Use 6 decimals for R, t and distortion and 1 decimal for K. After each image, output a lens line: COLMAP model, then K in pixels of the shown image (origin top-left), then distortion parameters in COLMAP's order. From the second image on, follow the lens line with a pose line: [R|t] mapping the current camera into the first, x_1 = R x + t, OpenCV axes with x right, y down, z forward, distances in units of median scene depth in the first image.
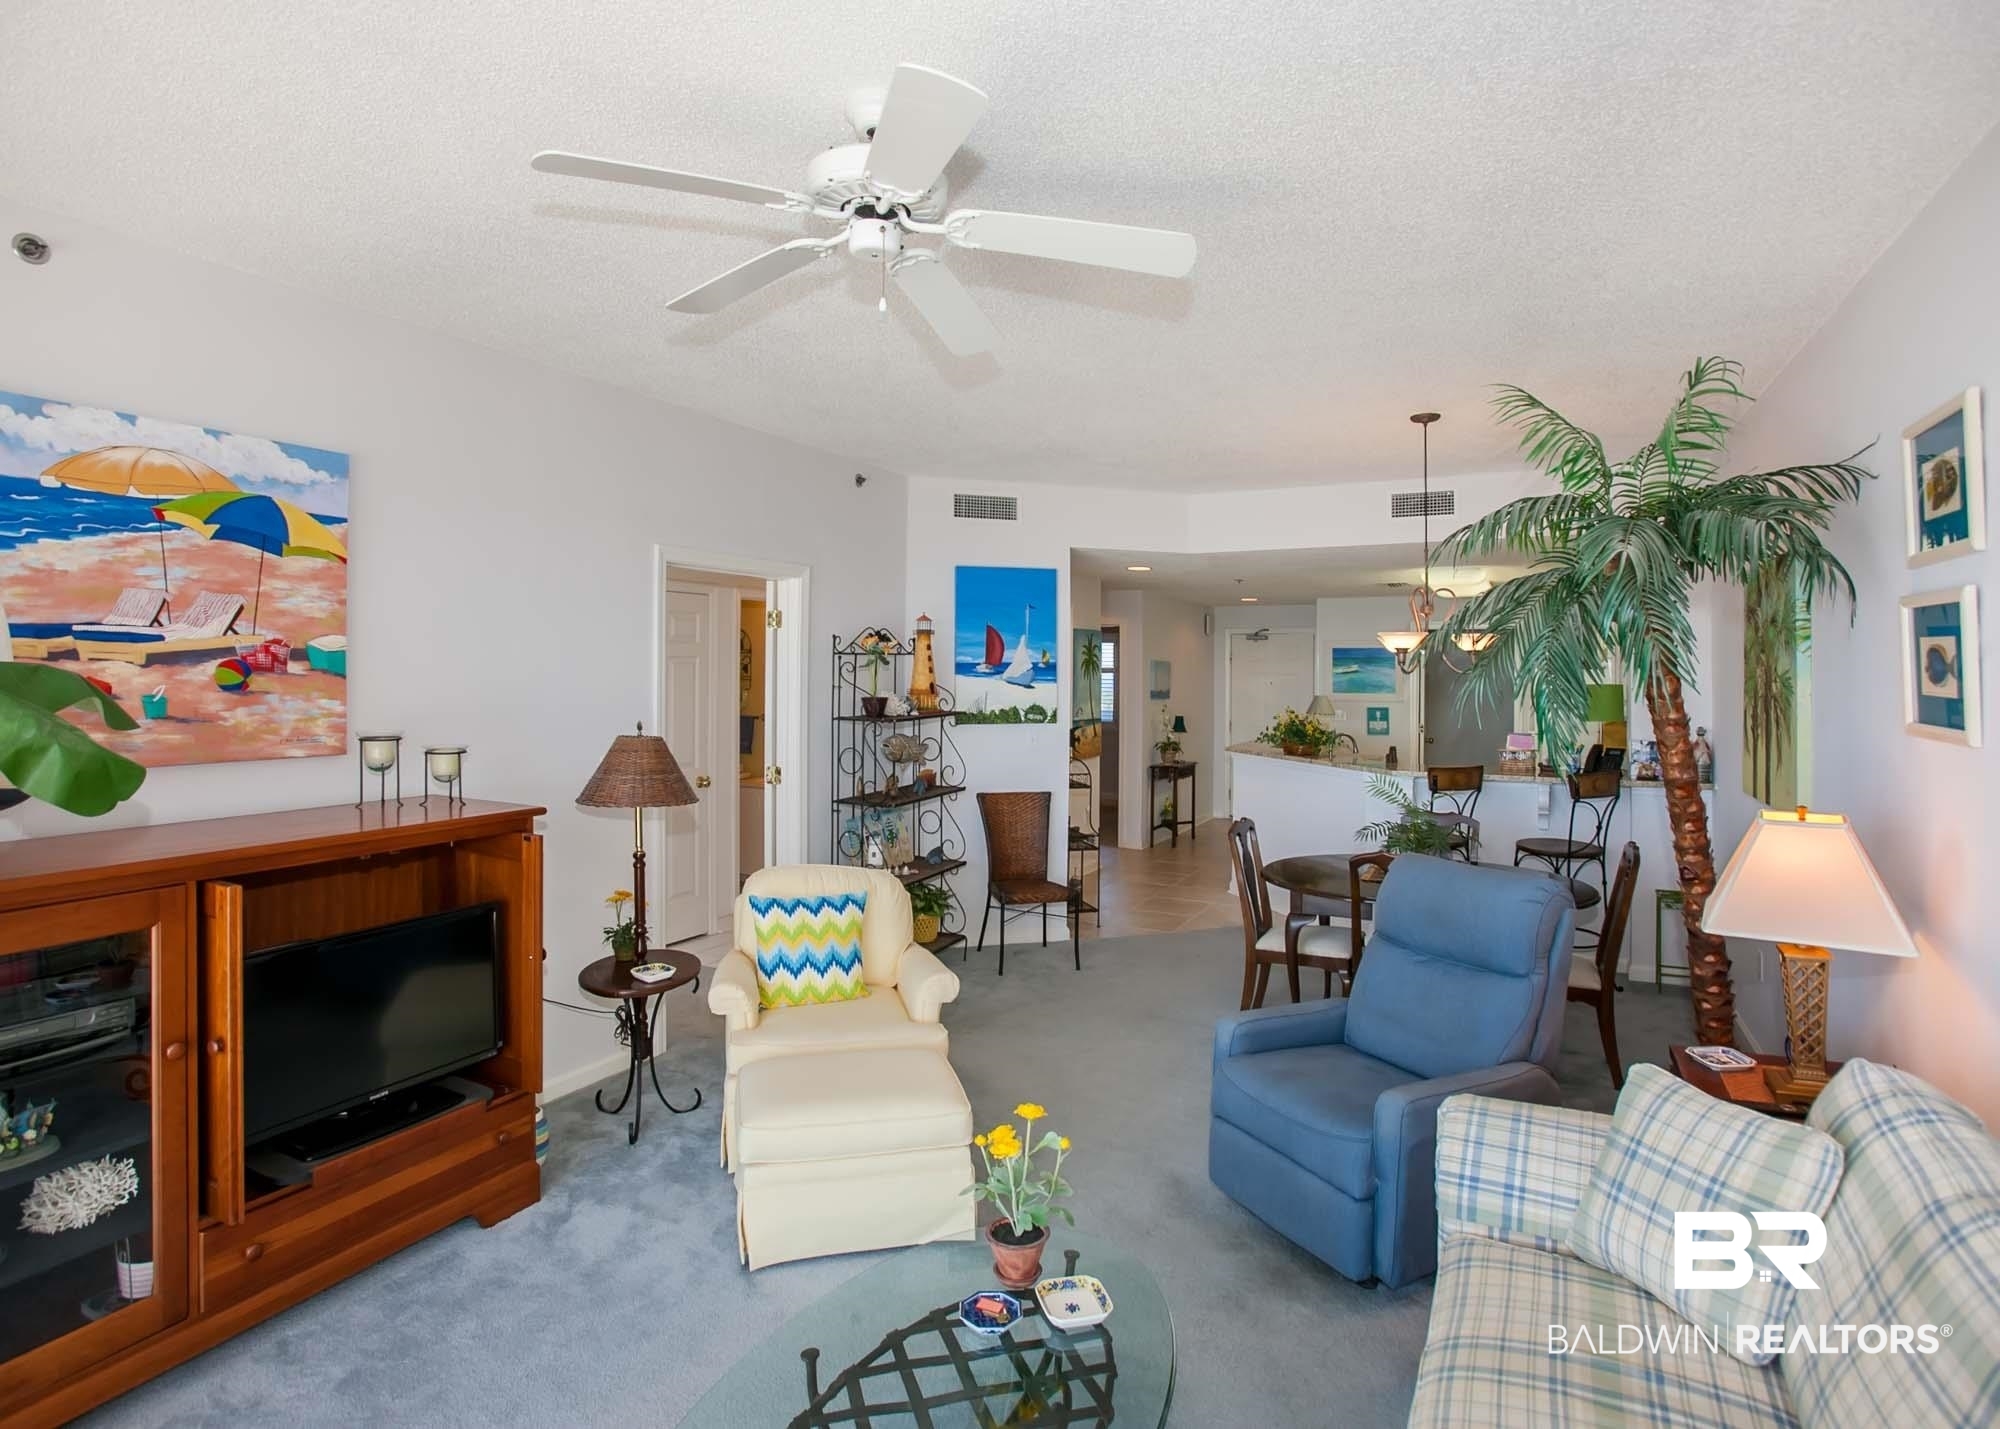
lens RADIAL K [[1098.9, 0, 957.2], [0, 1098.9, 670.6], [0, 0, 1]] dist [-0.054210, 0.055465]
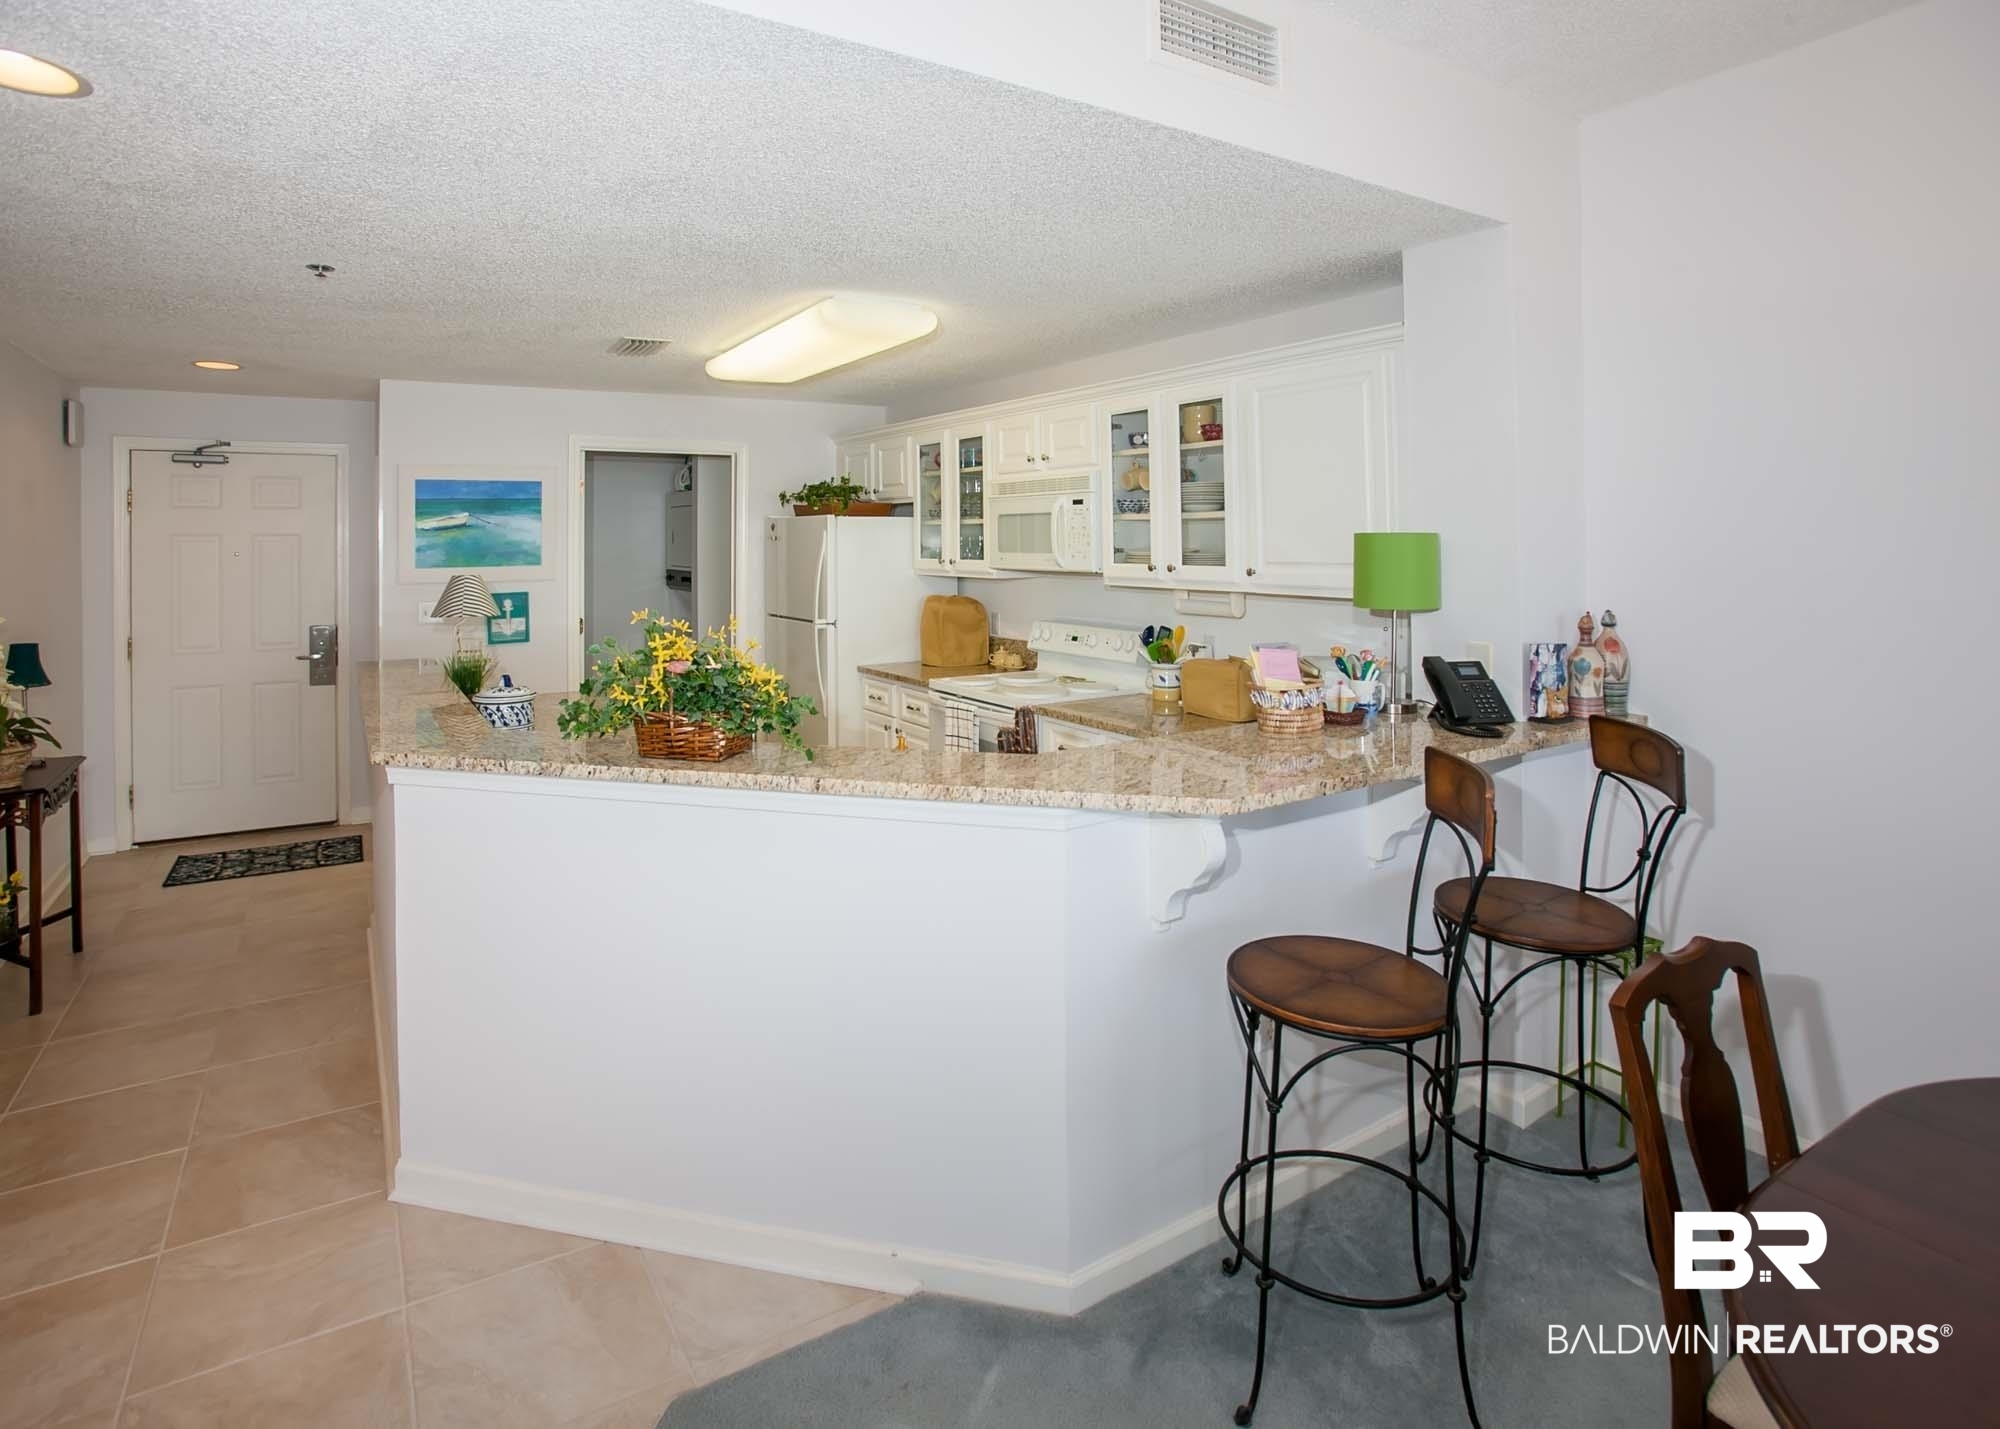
lens RADIAL K [[1015.2, 0, 969.7], [0, 1015.2, 521.8], [0, 0, 1]] dist [-0.036982, 0.000344]
pose [[0.482428, 0.005412, 0.875919, 0.107755], [0.012298, 0.999841, -0.012951, 0.013672], [-0.875849, 0.017020, 0.482285, 0.944587]]
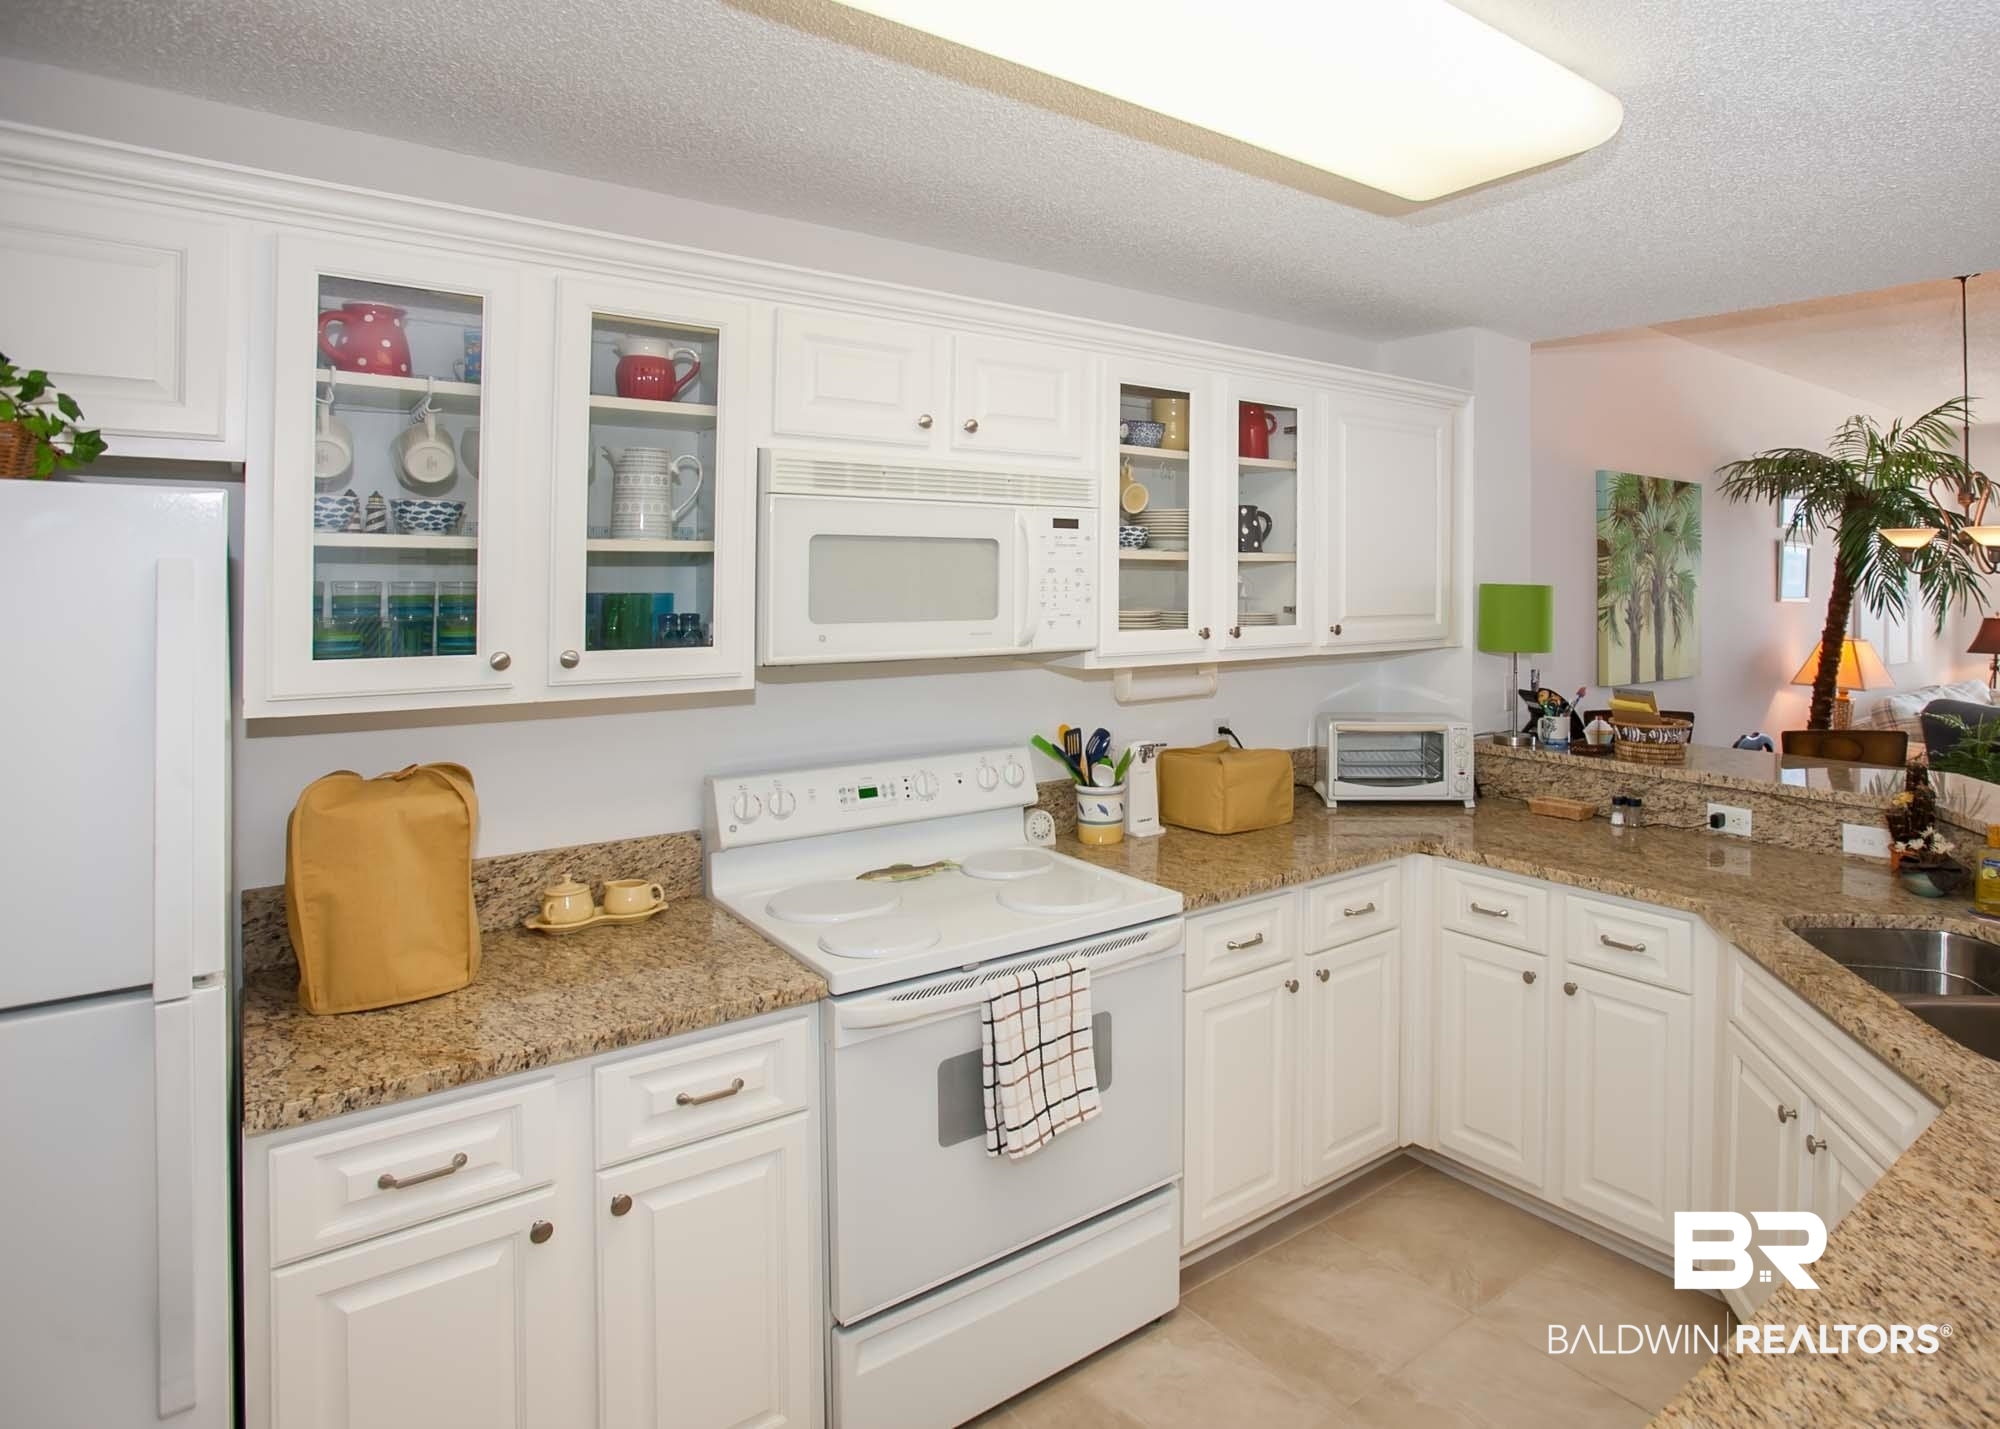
lens RADIAL K [[1114.6, 0, 1165.7], [0, 1114.6, 564.8], [0, 0, 1]] dist [-0.044458, -0.000399]
pose [[-0.931530, -0.000679, 0.363664, 0.539568], [-0.004188, 0.999952, -0.008861, 0.011217], [-0.363641, -0.009777, -0.931488, 1.556458]]
